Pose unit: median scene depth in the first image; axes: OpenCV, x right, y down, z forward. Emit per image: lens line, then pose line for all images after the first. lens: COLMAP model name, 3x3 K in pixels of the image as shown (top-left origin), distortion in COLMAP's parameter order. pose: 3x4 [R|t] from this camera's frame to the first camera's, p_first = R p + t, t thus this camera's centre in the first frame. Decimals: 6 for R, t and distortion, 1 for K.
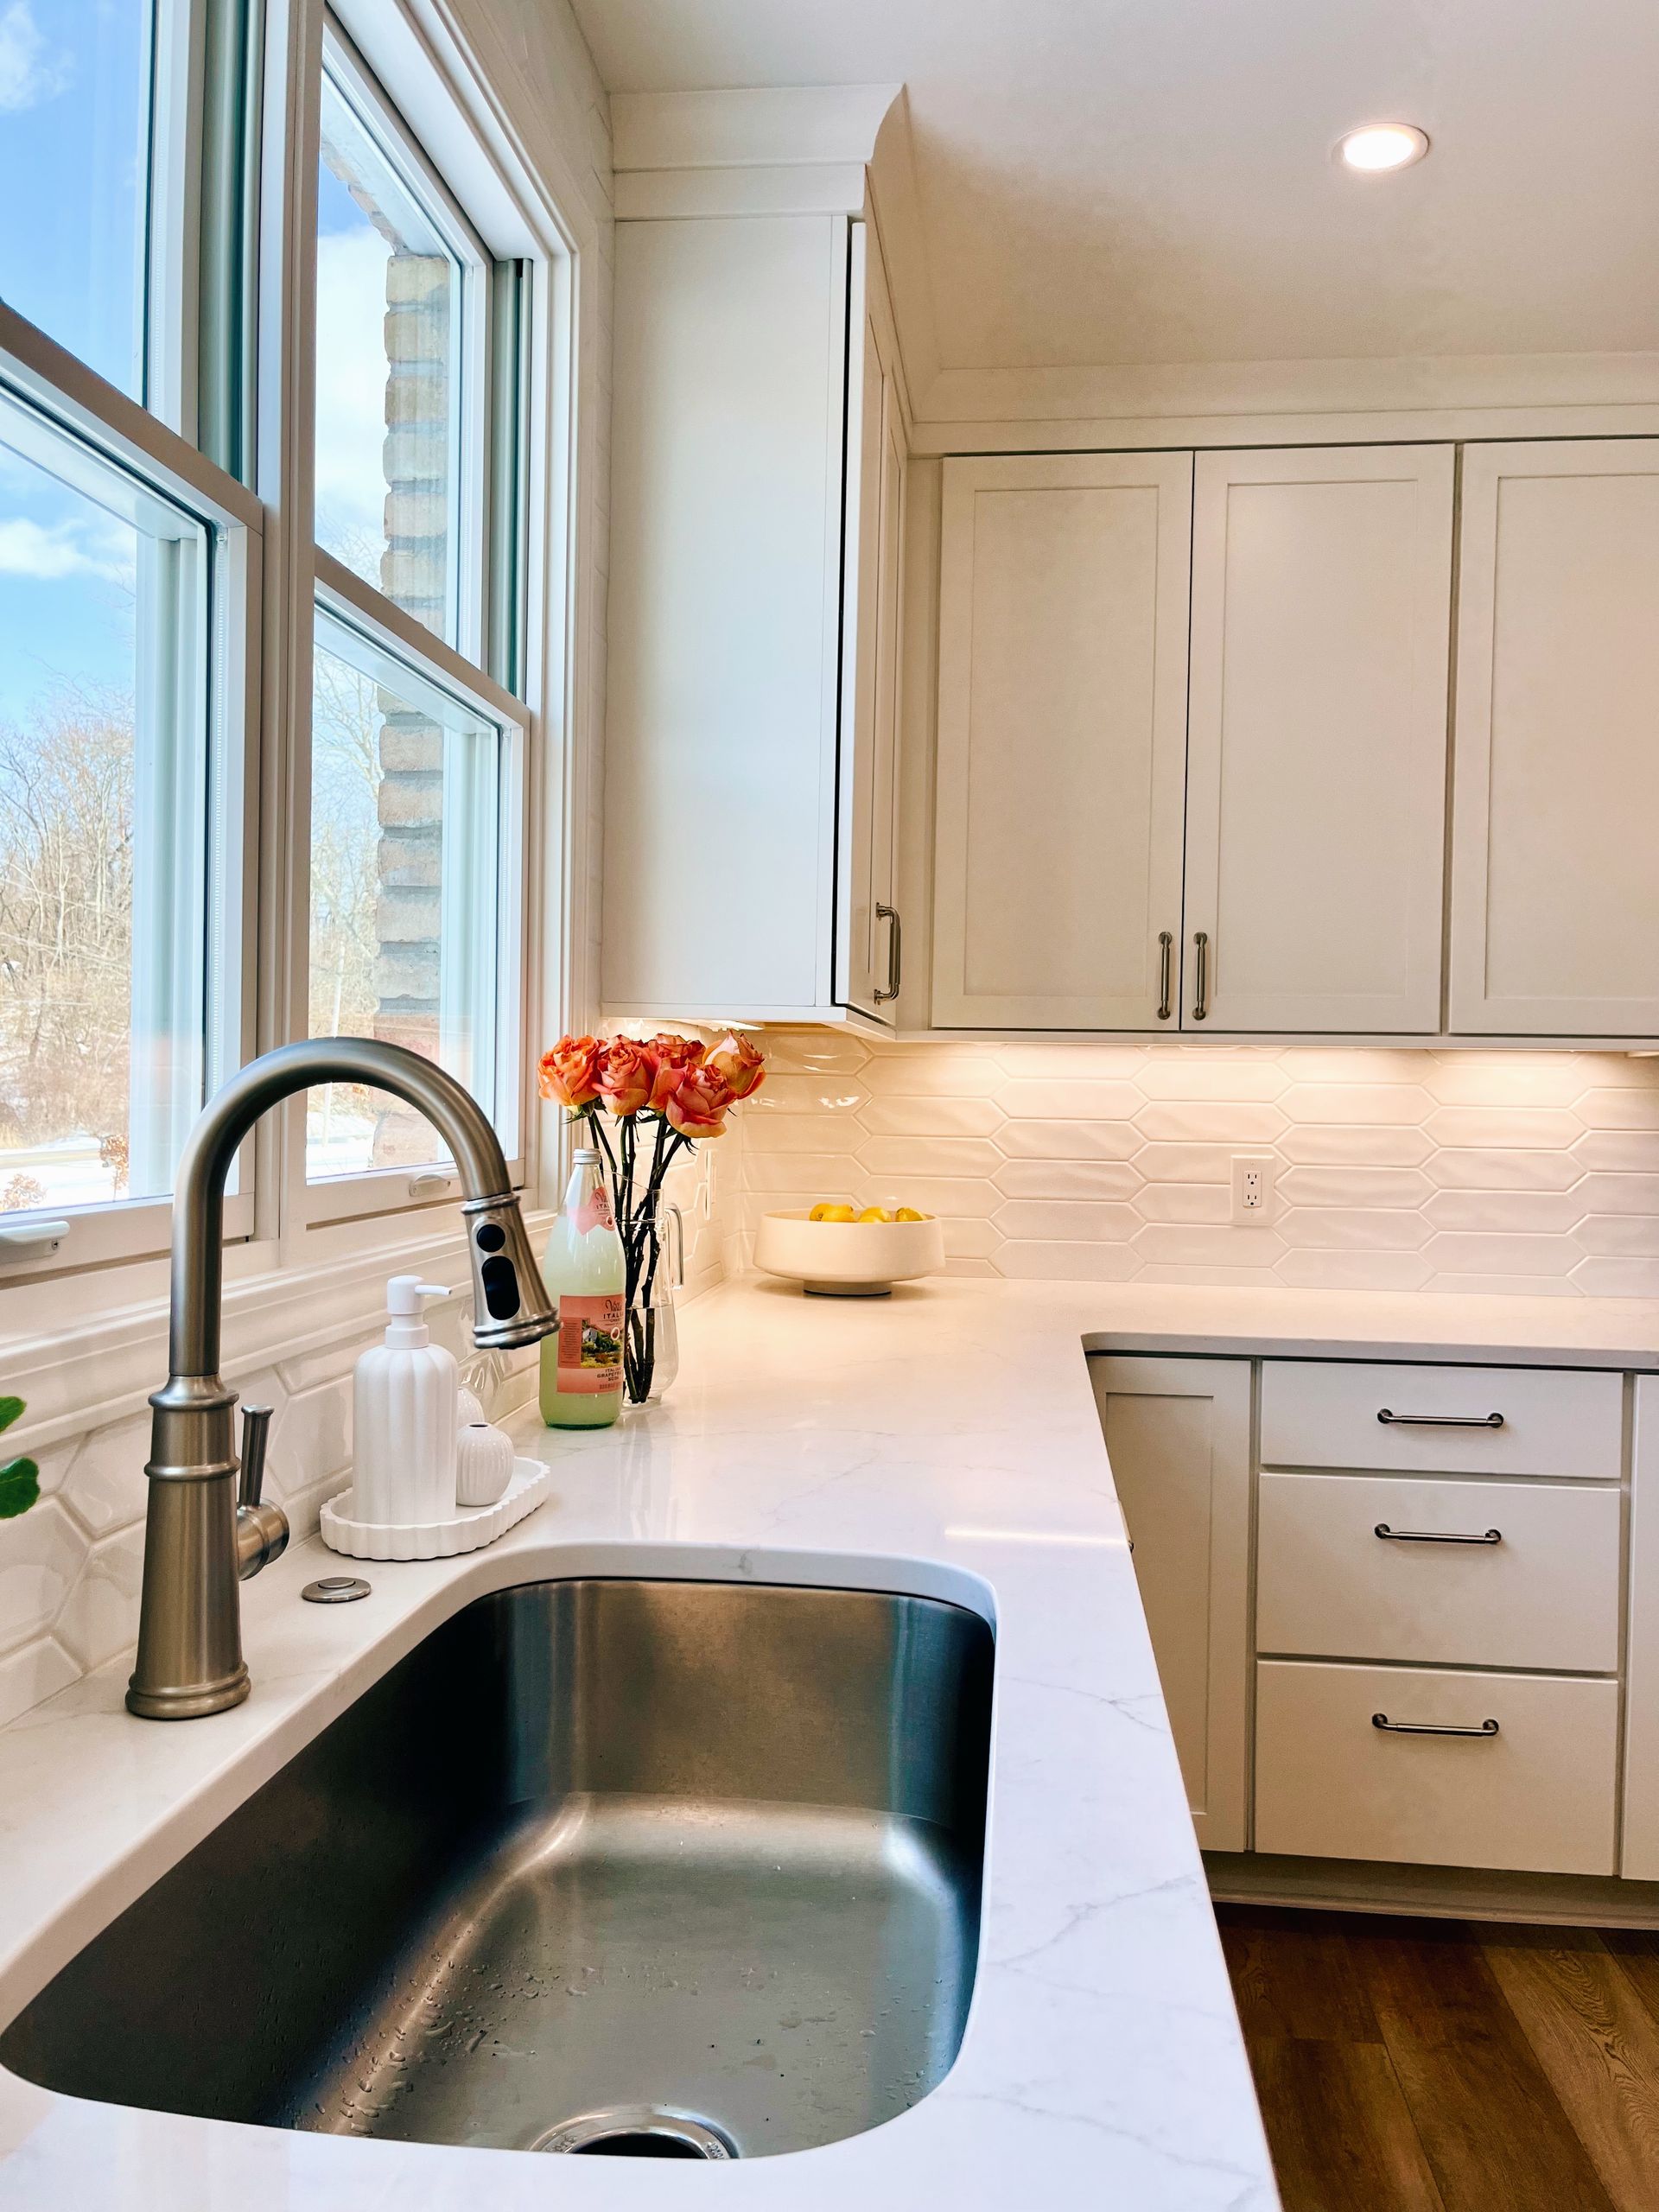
lens RADIAL K [[1677.1, 0, 830.4], [0, 1677.1, 1109.7], [0, 0, 1]] dist [0.046212, -0.096025]
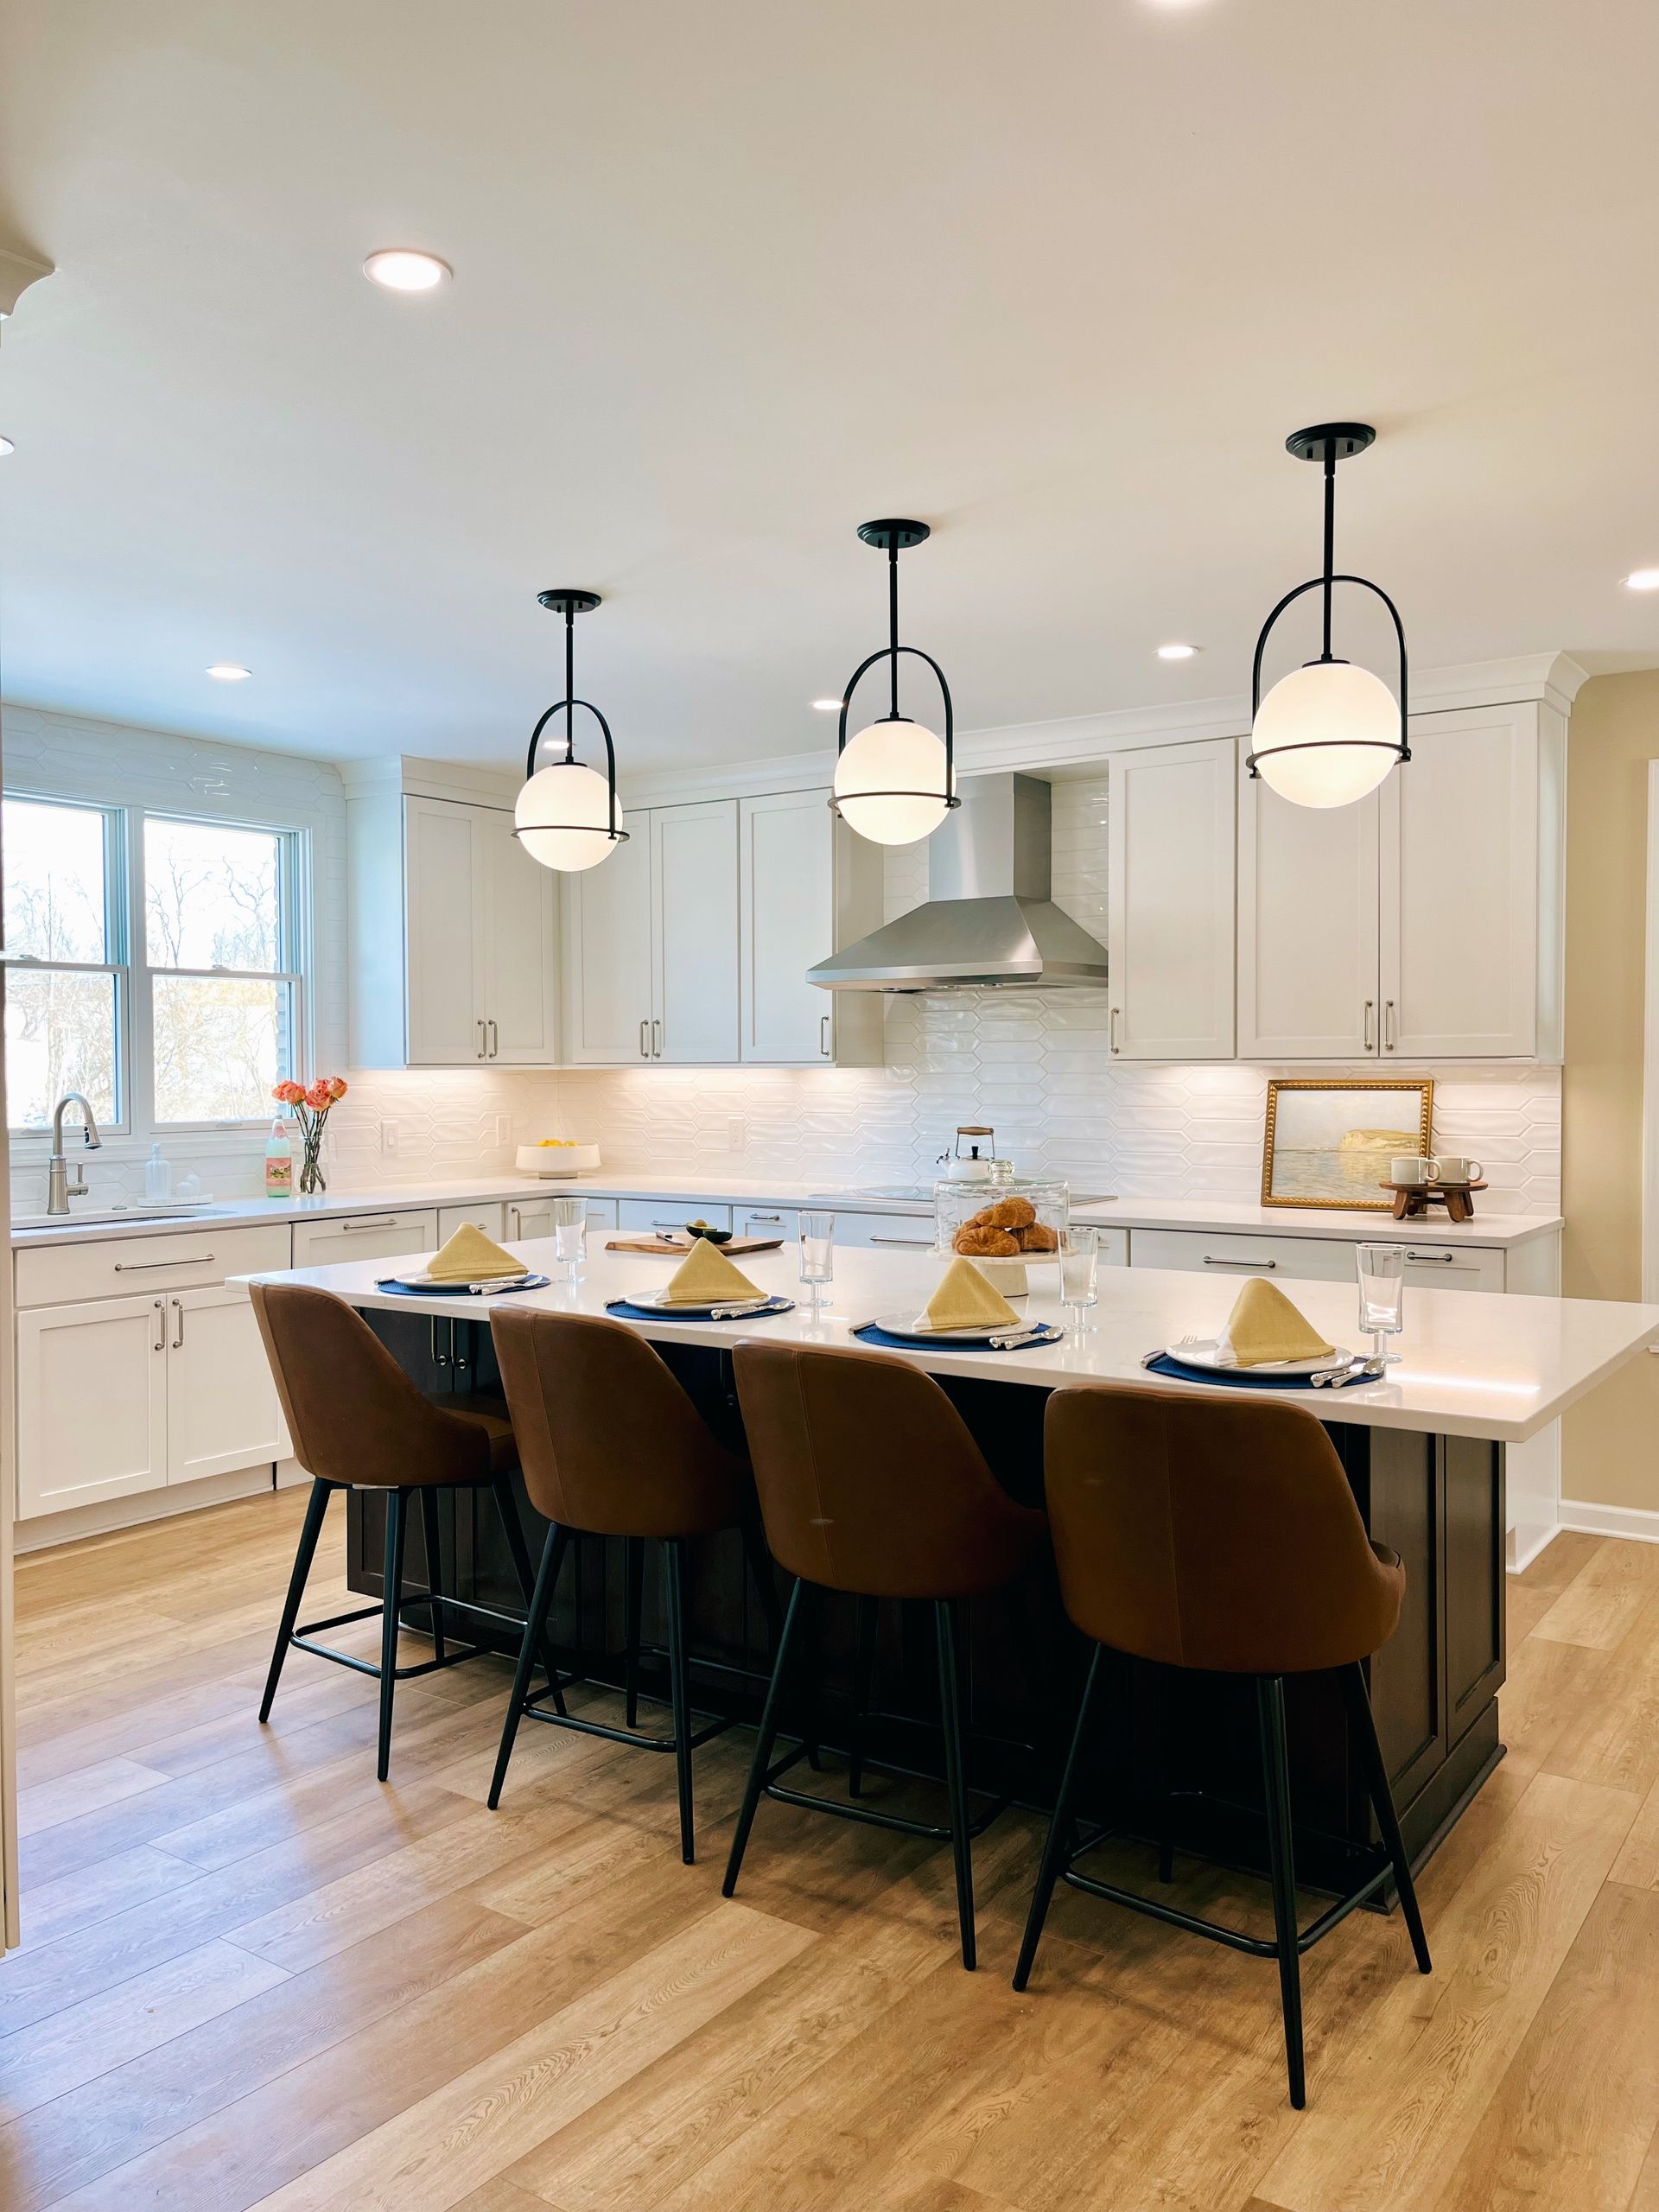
lens RADIAL K [[1677.1, 0, 830.4], [0, 1677.1, 1109.7], [0, 0, 1]] dist [0.046212, -0.096025]
pose [[0.884825, -0.009031, -0.465835, 1.933229], [0.014549, 0.999860, 0.008251, 0.001900], [0.465696, -0.014078, 0.884833, -1.178938]]
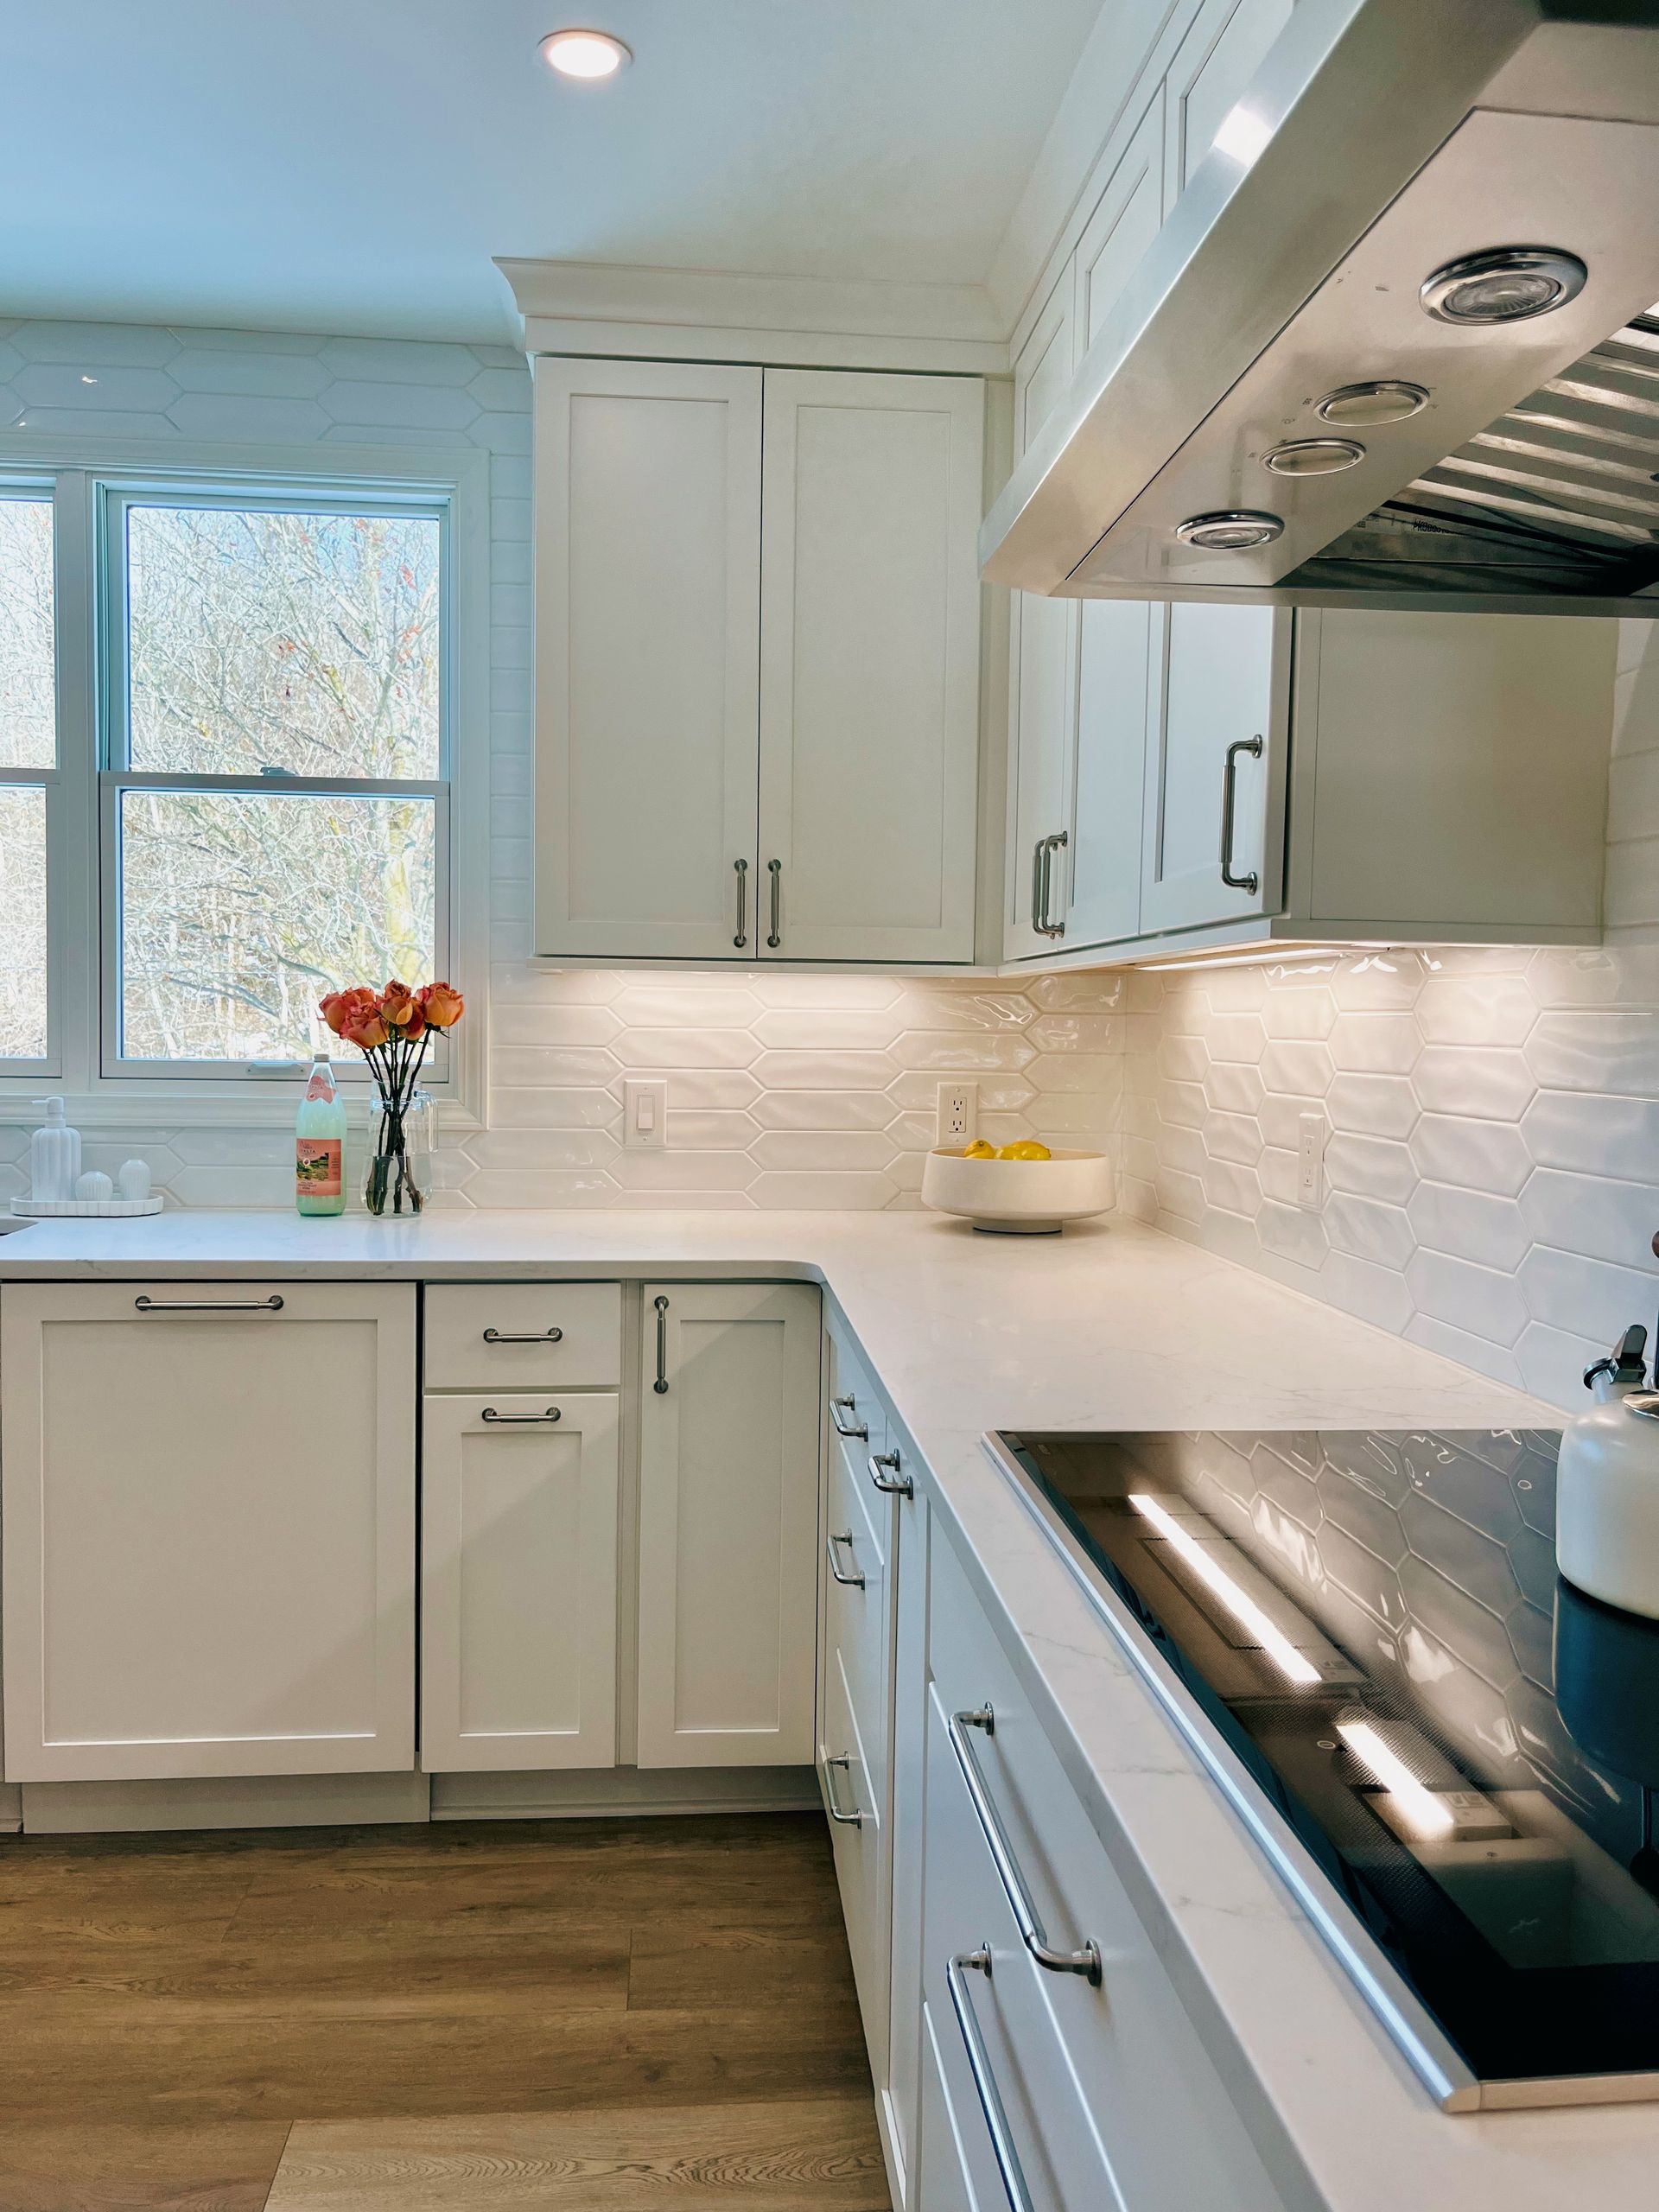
lens RADIAL K [[1661.9, 0, 848.9], [0, 1661.9, 1104.9], [0, 0, 1]] dist [0.068338, -0.087735]
pose [[0.215552, 0.034560, -0.975880, 1.310241], [-0.024201, 0.999256, 0.030043, 0.009193], [0.976192, 0.017142, 0.216228, 0.932171]]
